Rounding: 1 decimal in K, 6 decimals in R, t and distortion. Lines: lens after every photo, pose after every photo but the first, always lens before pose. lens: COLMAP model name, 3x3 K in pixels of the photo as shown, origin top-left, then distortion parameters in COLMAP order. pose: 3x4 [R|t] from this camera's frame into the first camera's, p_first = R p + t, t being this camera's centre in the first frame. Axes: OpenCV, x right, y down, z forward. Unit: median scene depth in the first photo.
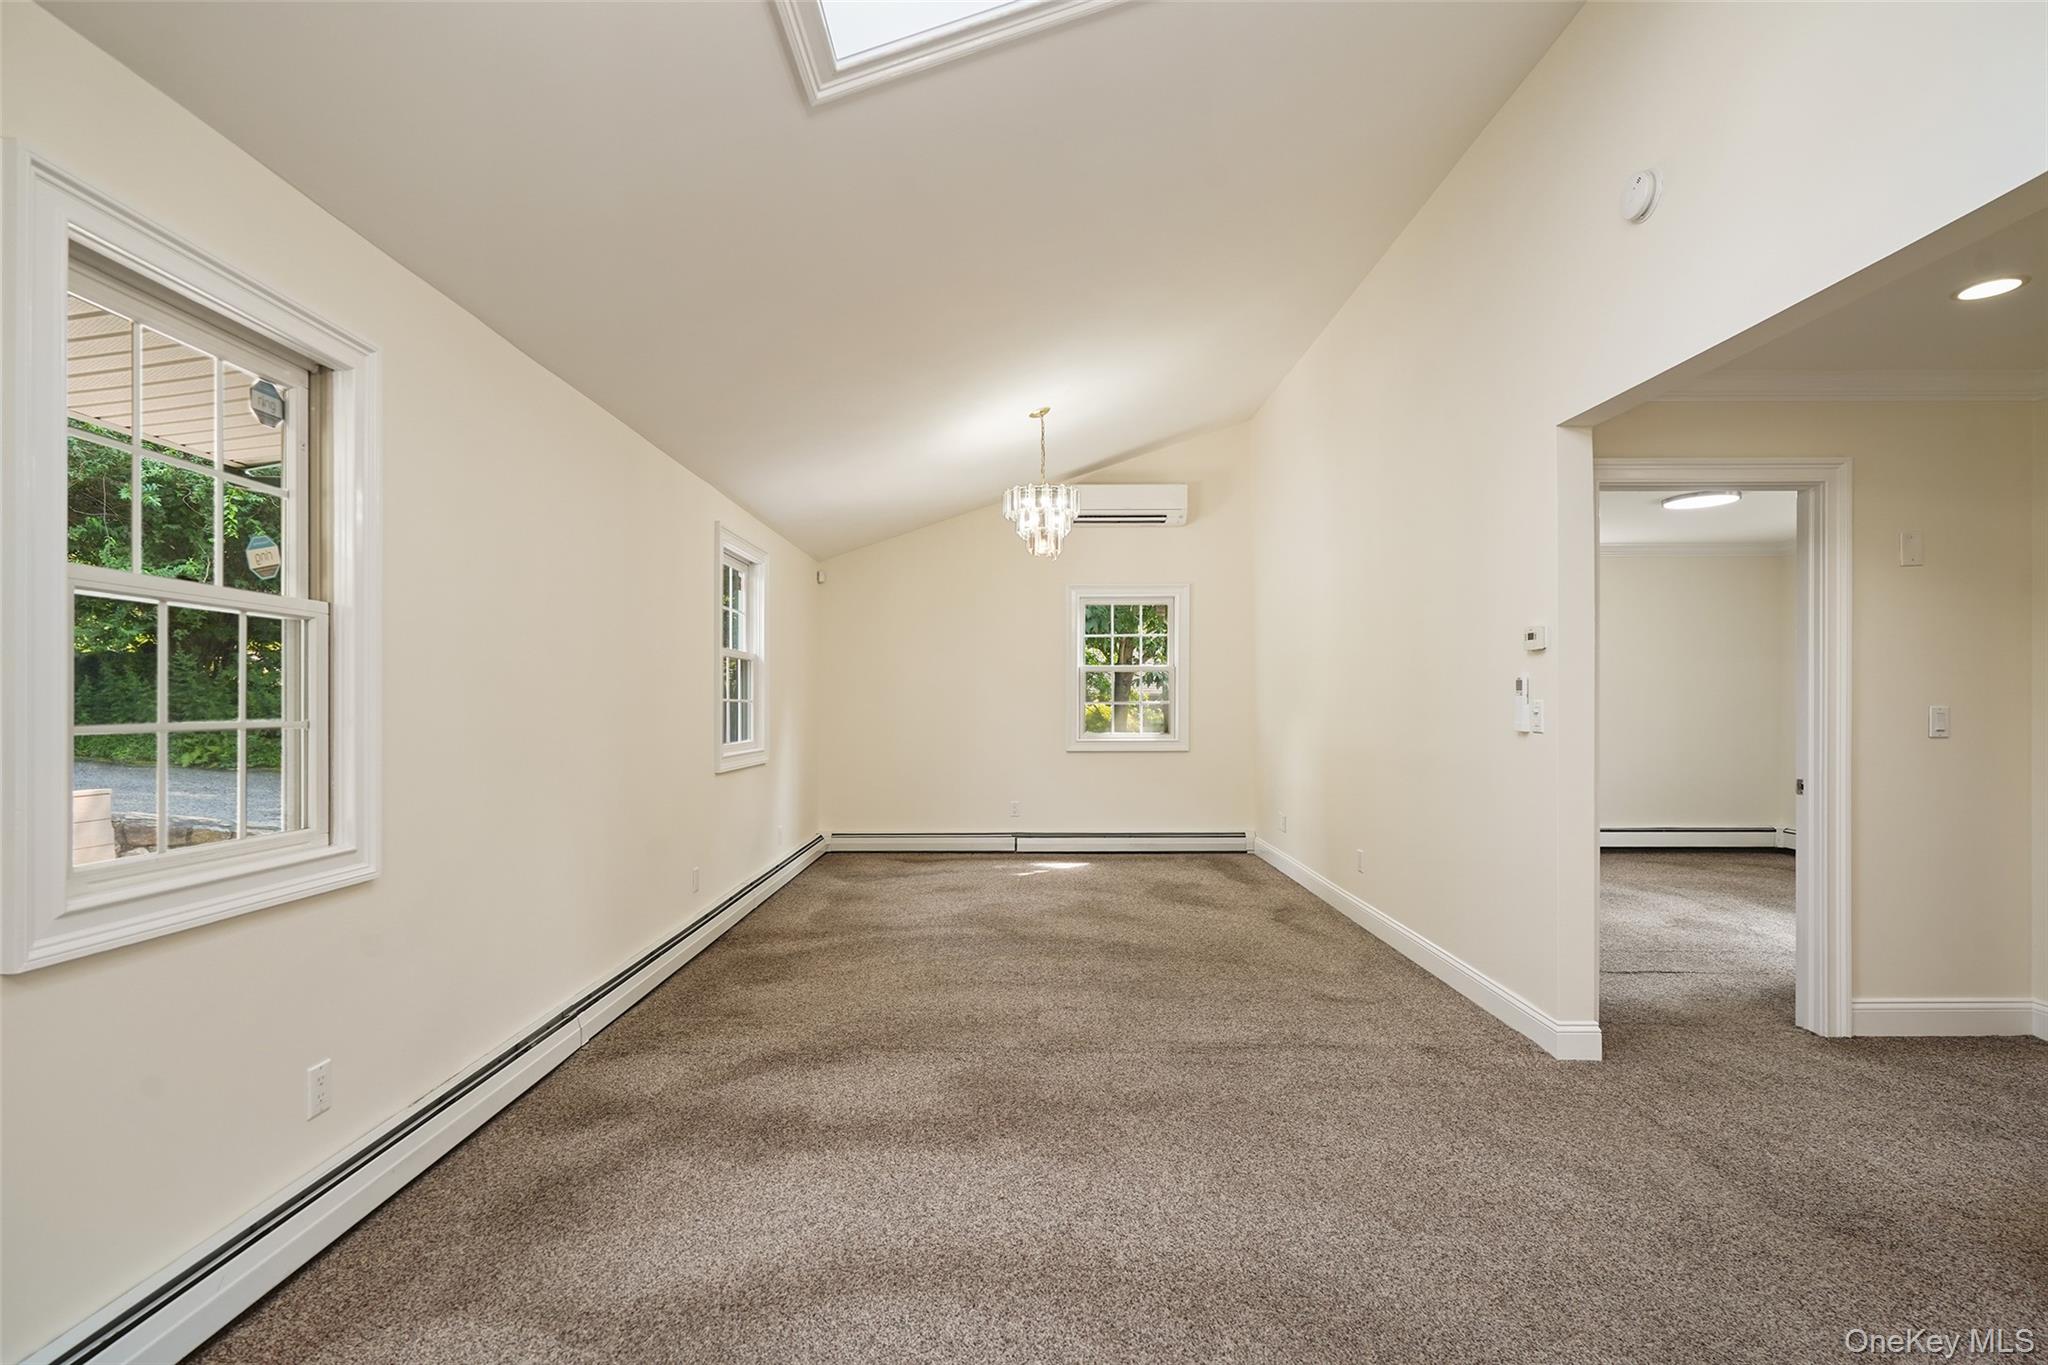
lens RADIAL K [[936.4, 0, 1009.0], [0, 936.4, 709.9], [0, 0, 1]] dist [-0.013060, 0.004481]
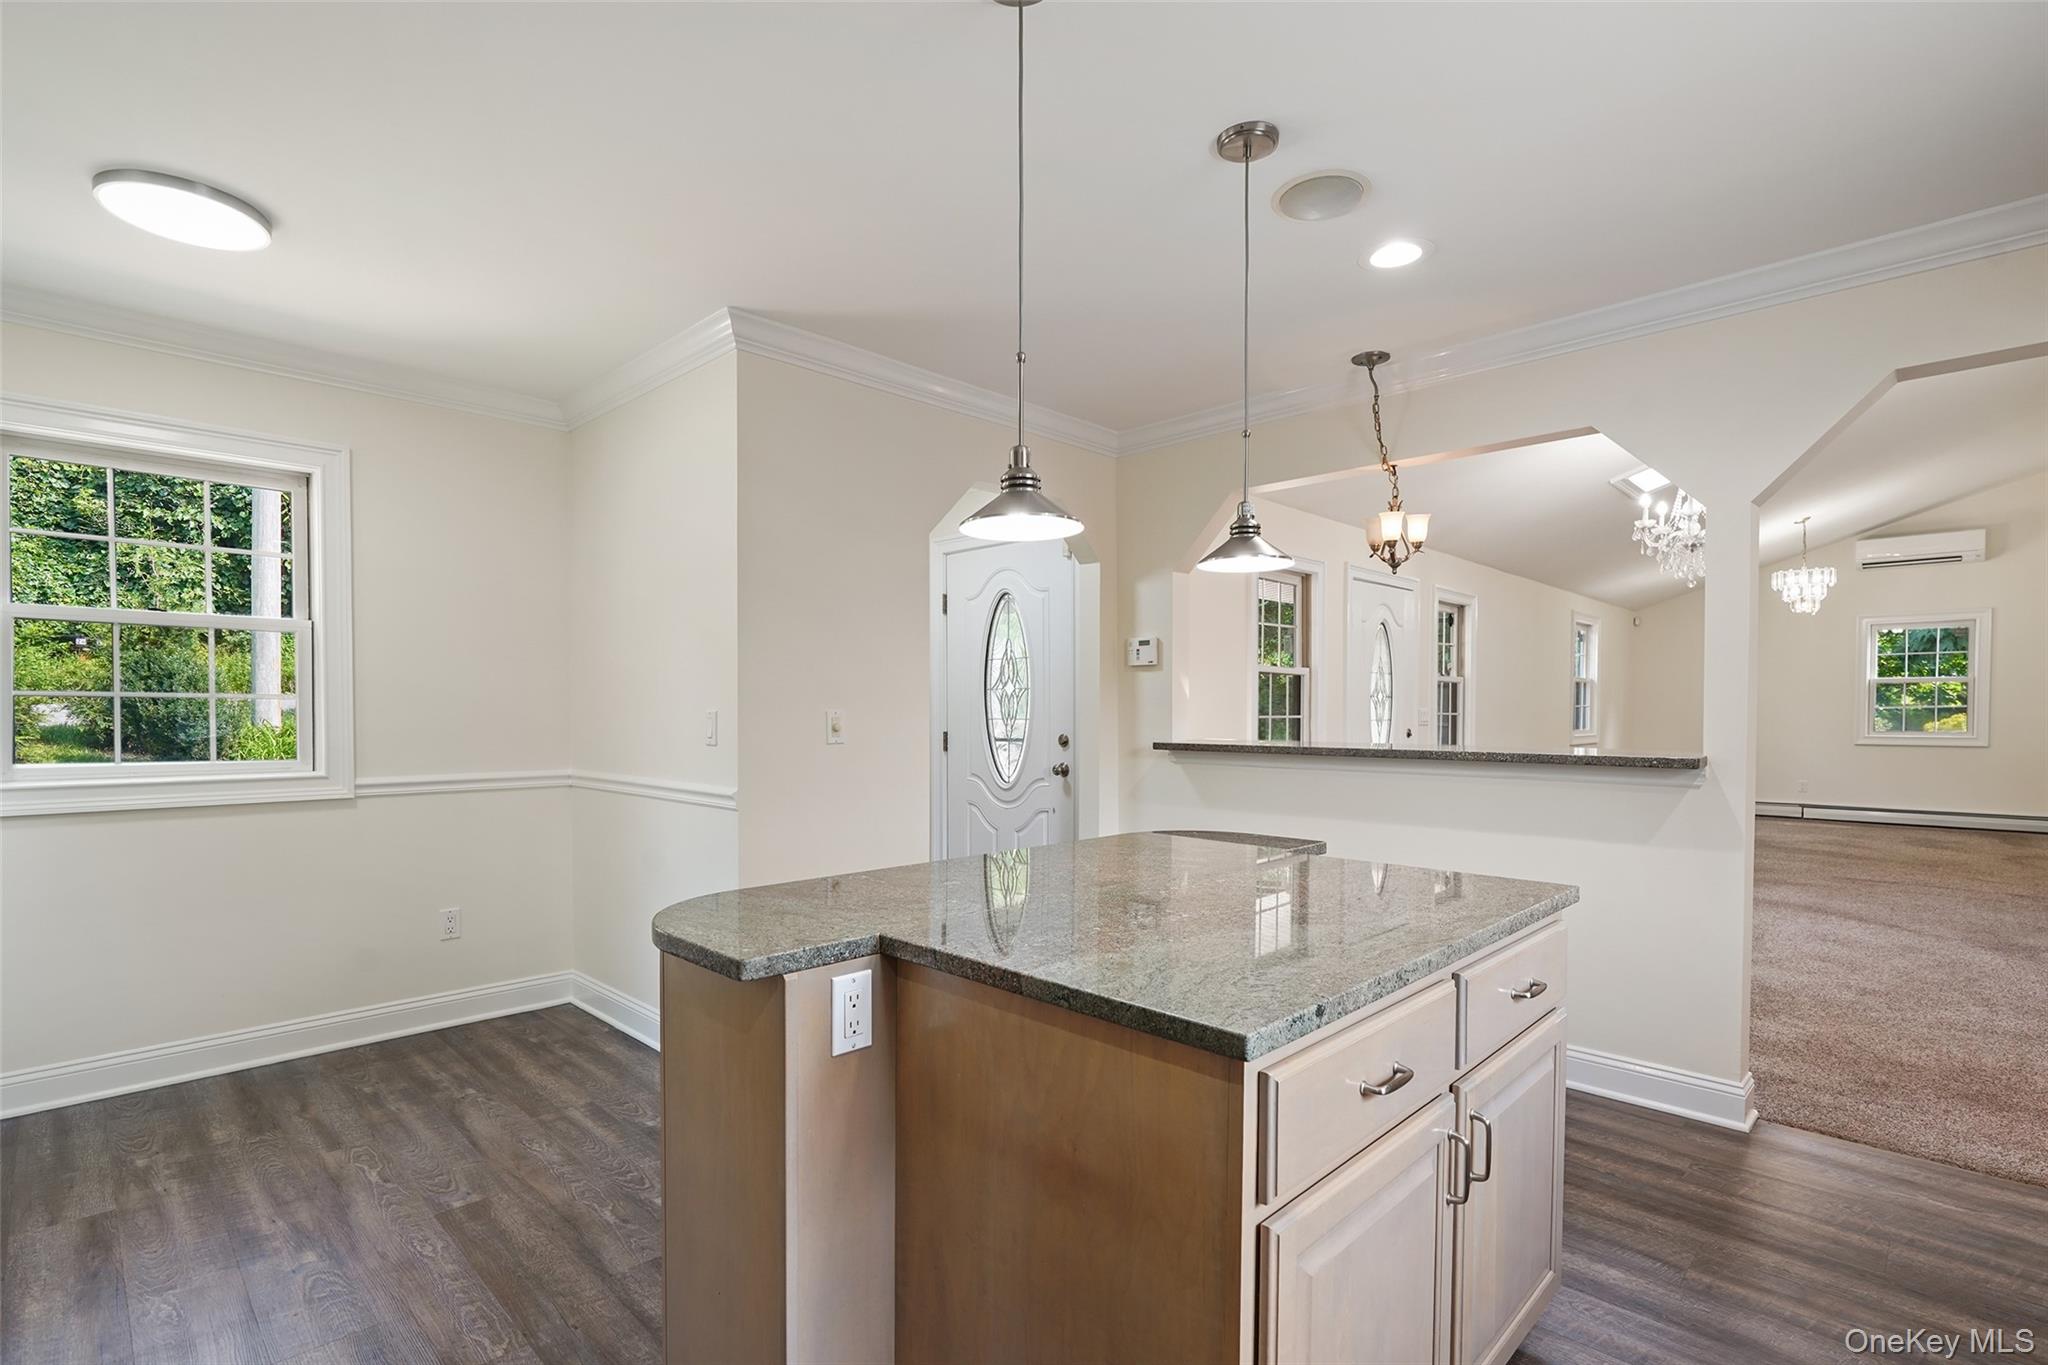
lens RADIAL K [[936.4, 0, 1013.5], [0, 936.4, 721.7], [0, 0, 1]] dist [-0.013060, 0.004481]
pose [[0.711379, 0.008419, -0.702758, 0.214544], [-0.003239, 0.999957, 0.008701, 0.008479], [0.702801, -0.003914, 0.711376, -1.156016]]
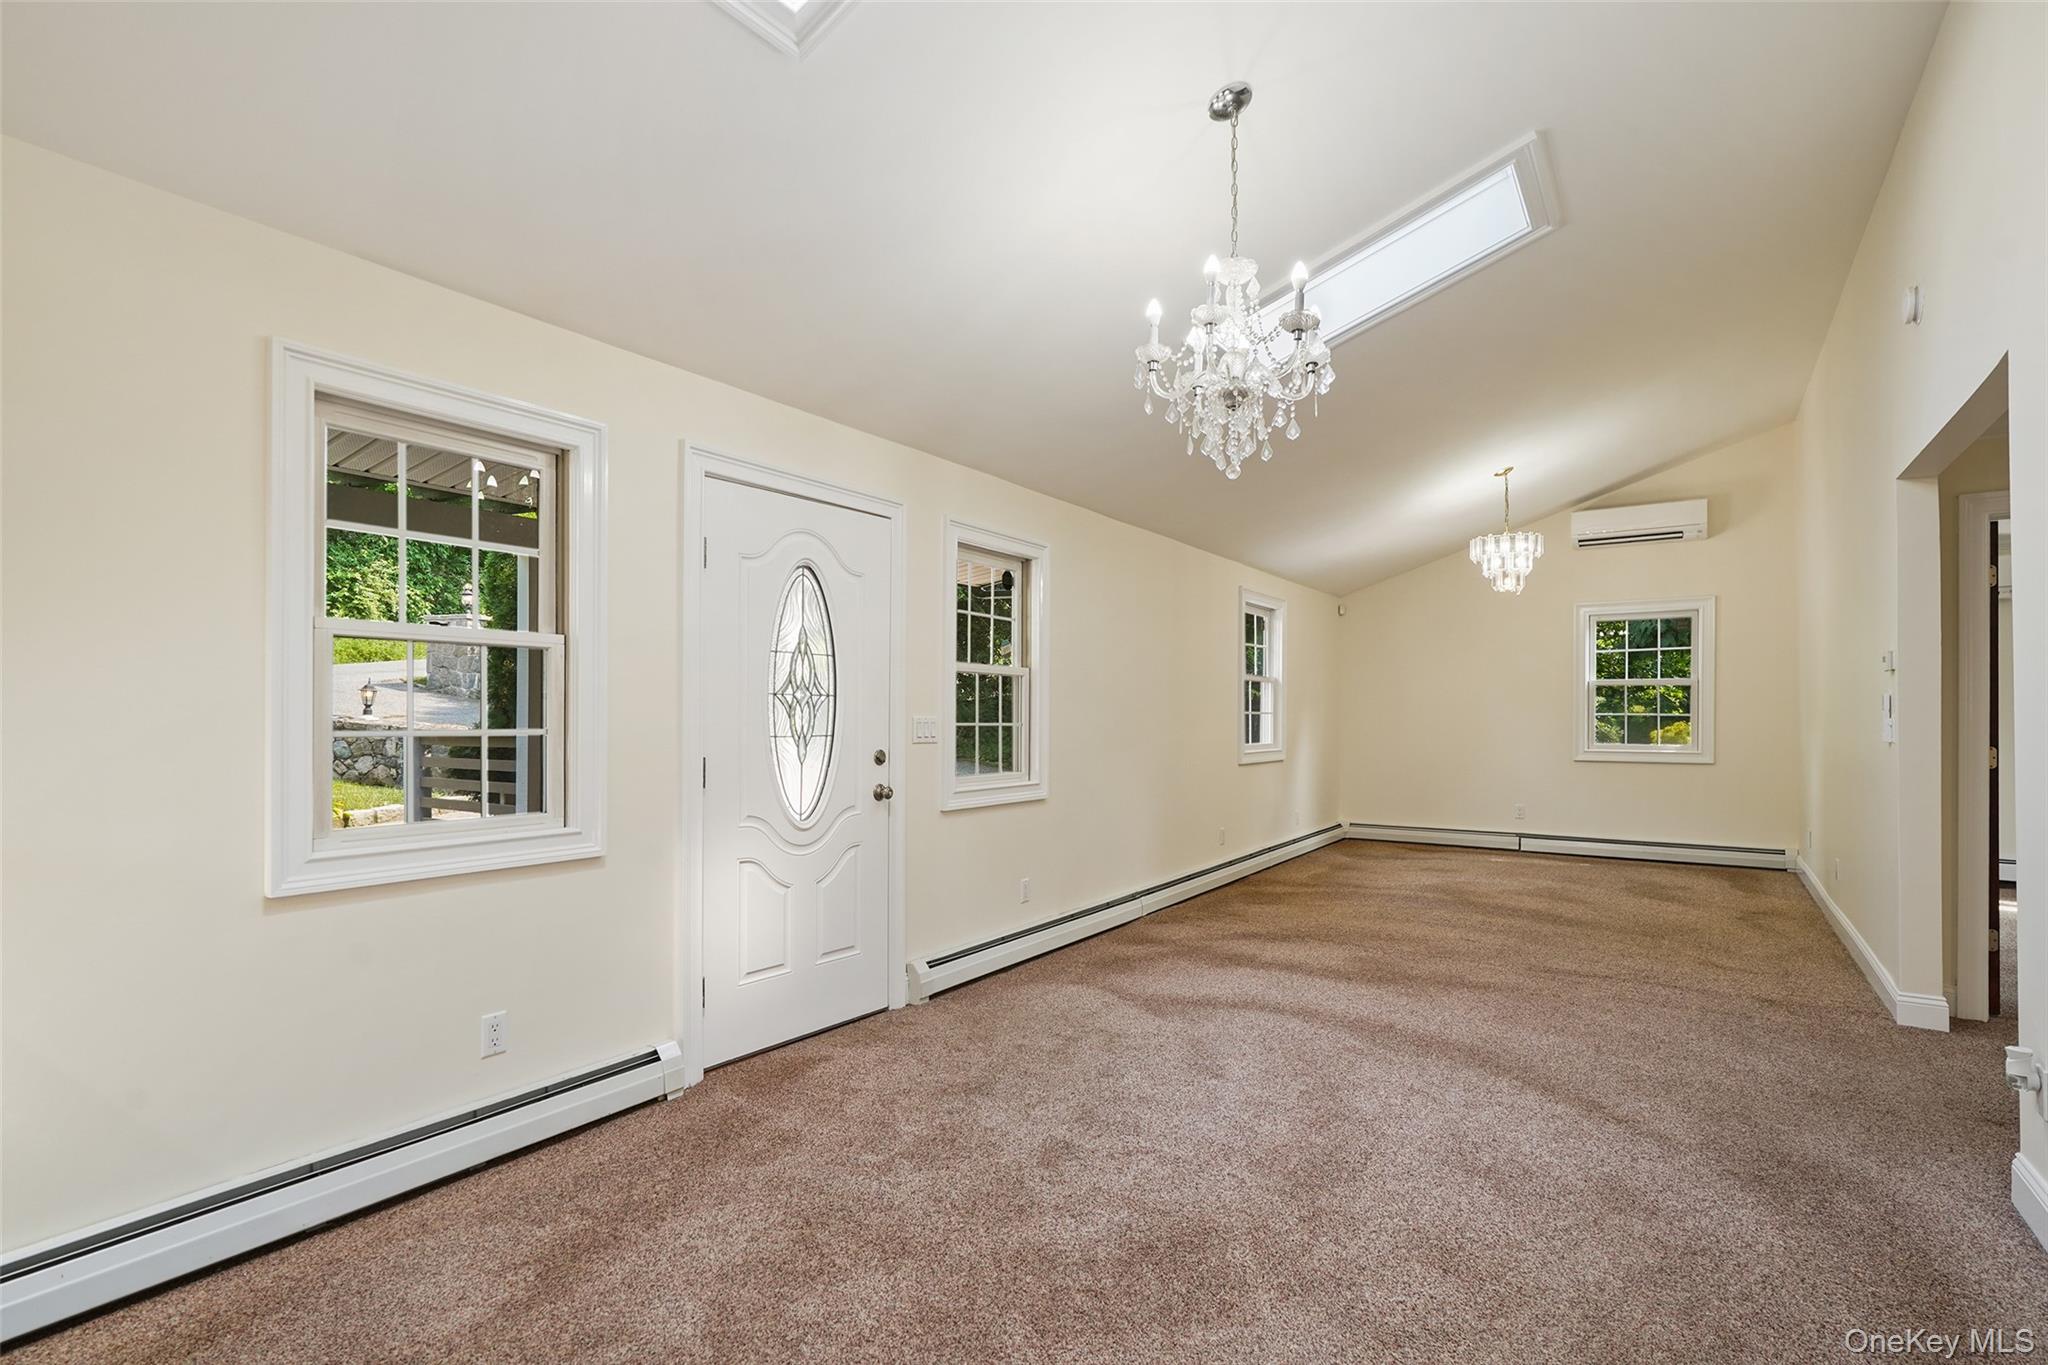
lens RADIAL K [[936.4, 0, 1015.5], [0, 936.4, 704.6], [0, 0, 1]] dist [-0.013060, 0.004481]
pose [[0.823554, -0.003741, -0.567226, 0.220271], [-0.006080, 0.999863, -0.015421, 0.001499], [0.567206, 0.016149, 0.823418, -0.373999]]
